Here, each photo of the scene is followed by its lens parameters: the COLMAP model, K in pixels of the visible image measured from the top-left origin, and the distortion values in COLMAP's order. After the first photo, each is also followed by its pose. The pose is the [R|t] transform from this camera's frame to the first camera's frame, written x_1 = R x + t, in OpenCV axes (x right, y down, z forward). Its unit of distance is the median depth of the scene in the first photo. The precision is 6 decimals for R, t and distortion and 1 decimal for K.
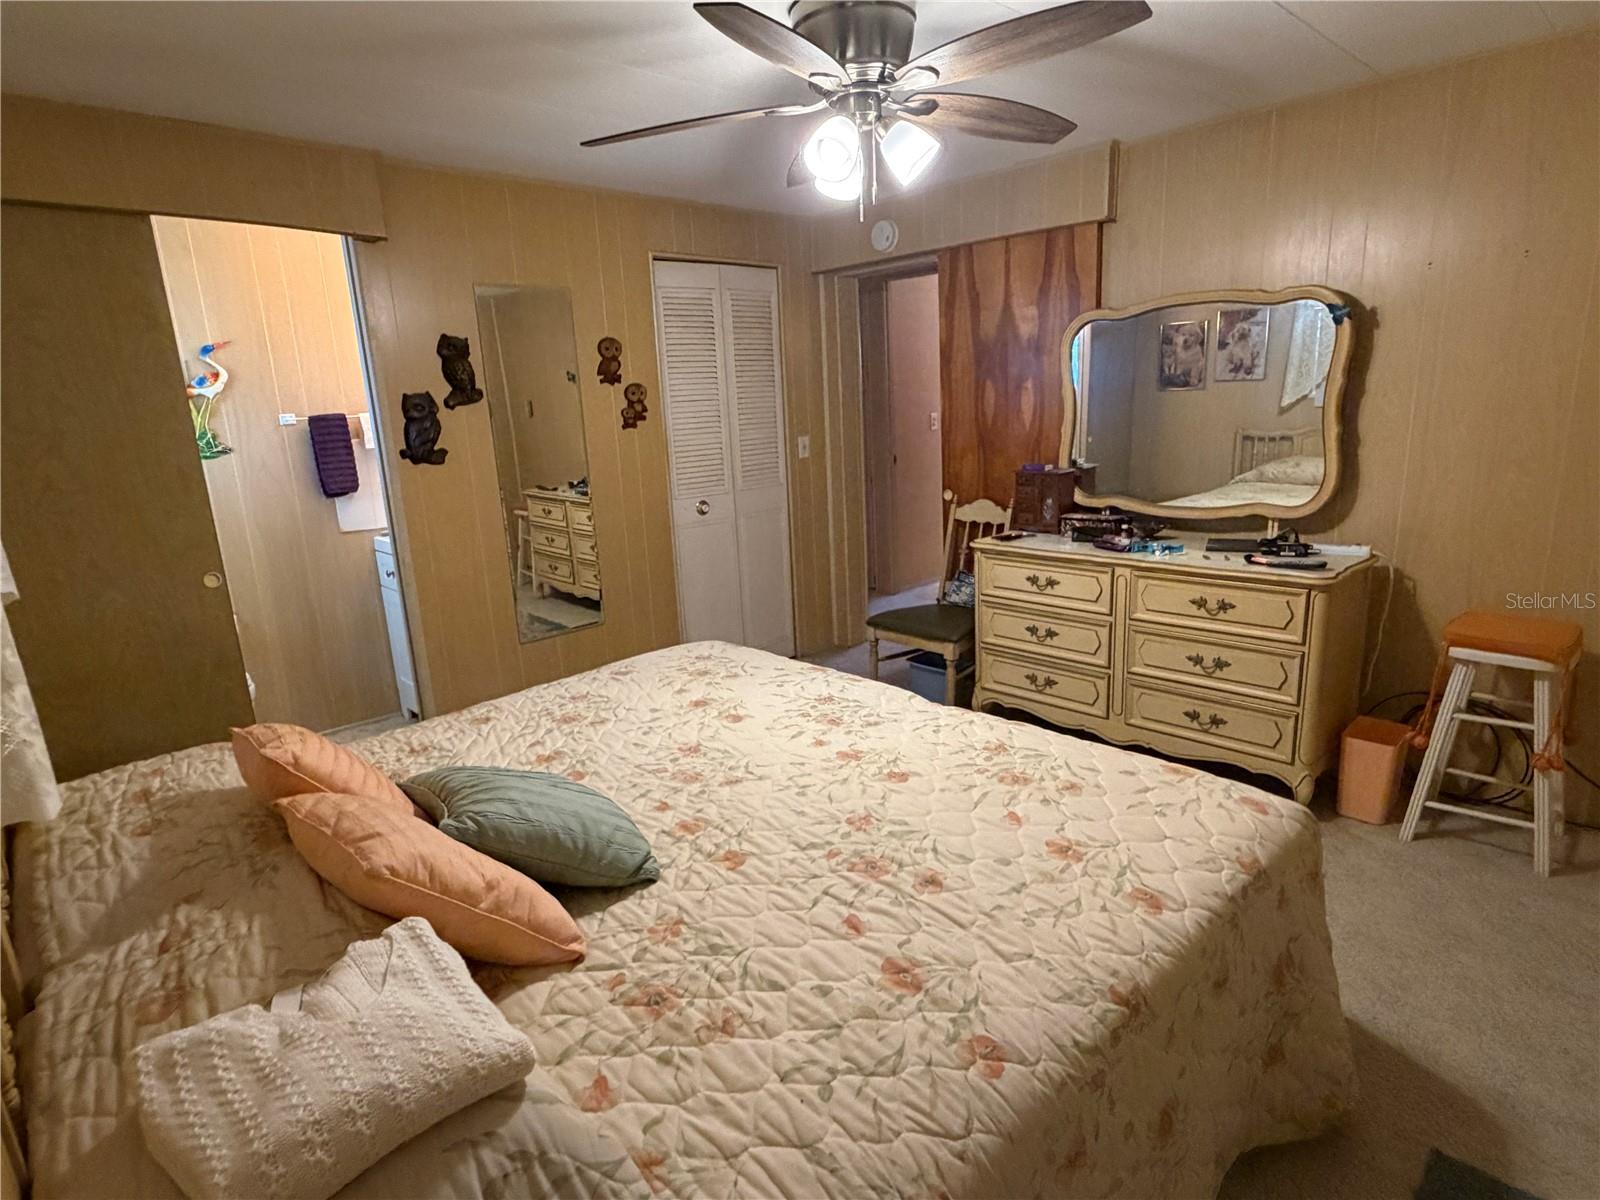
lens RADIAL K [[863.4, 0, 784.1], [0, 863.4, 596.4], [0, 0, 1]] dist [0.011812, -0.000825]
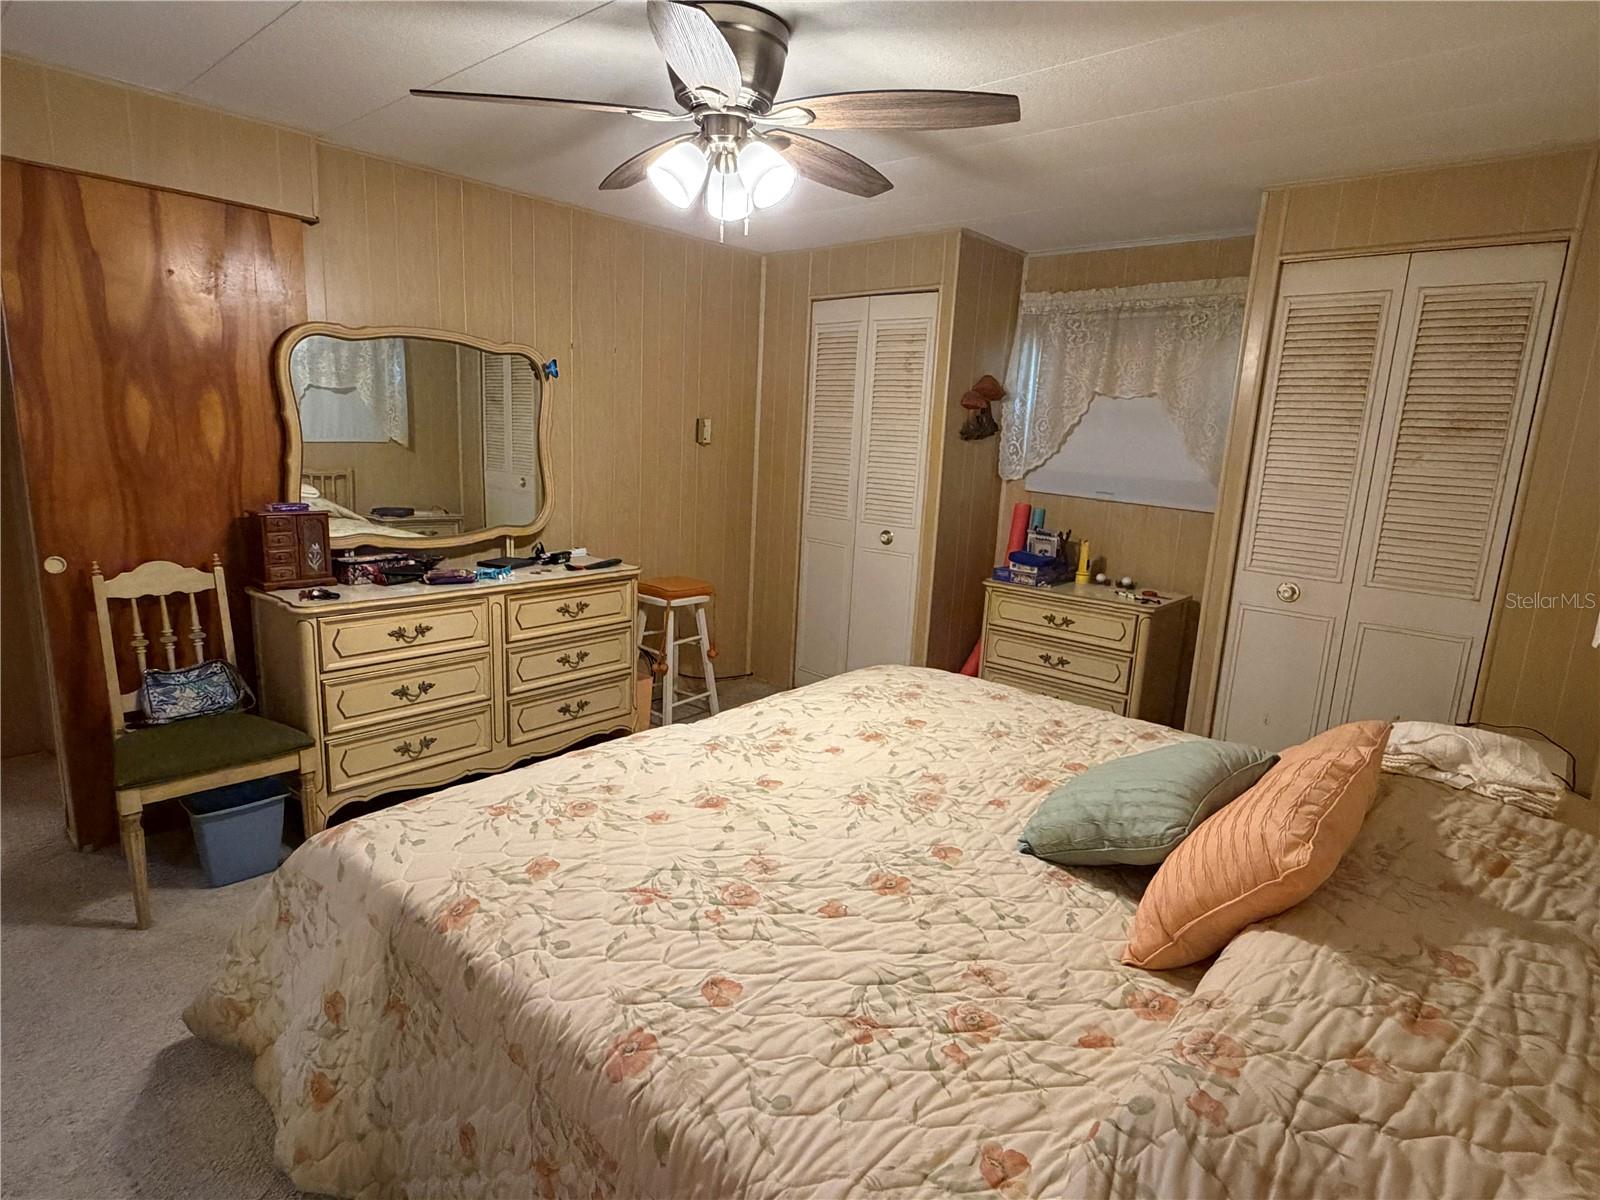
lens RADIAL K [[863.4, 0, 801.1], [0, 863.4, 592.2], [0, 0, 1]] dist [0.011812, -0.000825]
pose [[-0.105787, -0.136091, 0.985032, -0.641495], [0.191658, 0.969226, 0.154491, -0.124253], [-0.975744, 0.205133, -0.076449, 0.720598]]
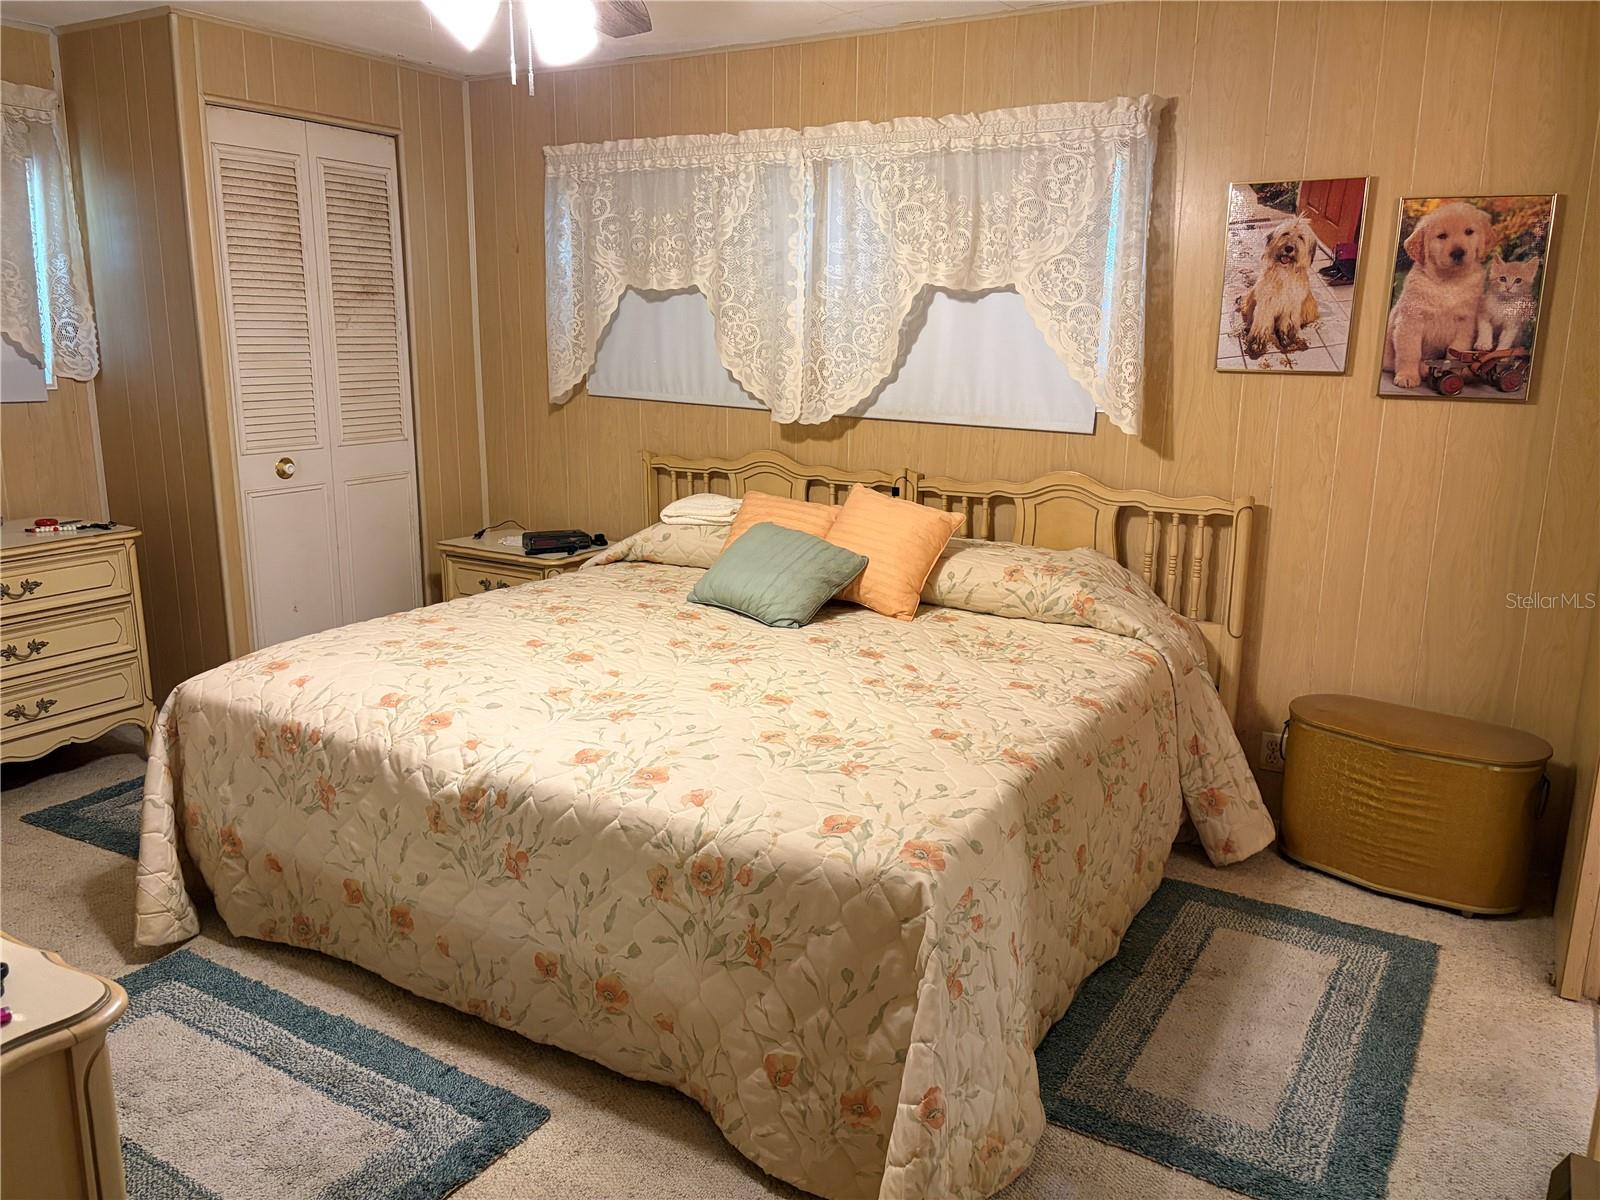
lens RADIAL K [[1213.7, 0, 799.6], [0, 1213.7, 606.6], [0, 0, 1]] dist [0.052282, -0.057083]
pose [[-0.952614, 0.105512, -0.285294, 0.153917], [-0.038629, 0.888354, 0.457532, -0.366566], [0.301718, 0.446872, -0.842183, 1.476736]]
